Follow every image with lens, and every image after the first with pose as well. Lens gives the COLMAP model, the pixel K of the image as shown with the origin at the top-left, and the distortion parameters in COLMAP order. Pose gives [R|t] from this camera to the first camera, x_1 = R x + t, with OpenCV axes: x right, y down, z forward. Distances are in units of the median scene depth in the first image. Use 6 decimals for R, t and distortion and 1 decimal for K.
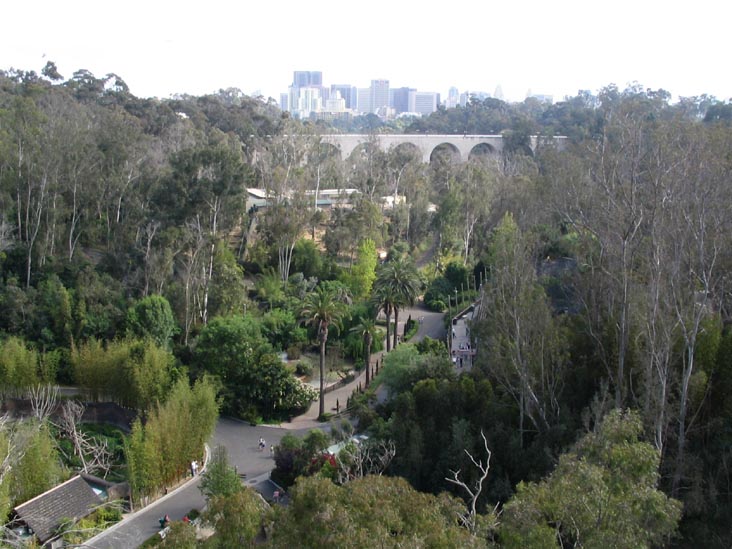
lens RADIAL K [[864.1, 0, 366.0], [0, 864.1, 274.5], [0, 0, 1]] dist [-0.230281, 0.255931]
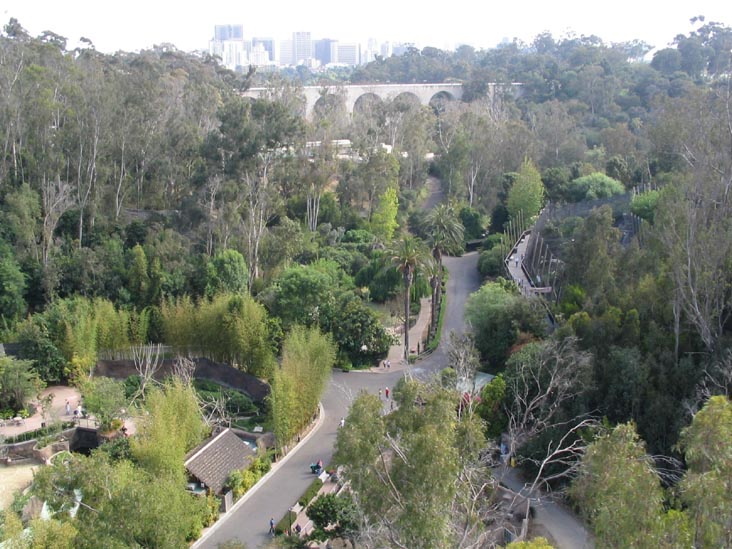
lens RADIAL K [[864.1, 0, 366.0], [0, 864.1, 274.5], [0, 0, 1]] dist [-0.230281, 0.255931]
pose [[0.993446, -0.045626, 0.104804, -0.125319], [0.039741, 0.997550, 0.057571, 0.001423], [-0.107174, -0.053028, 0.992825, -0.010846]]
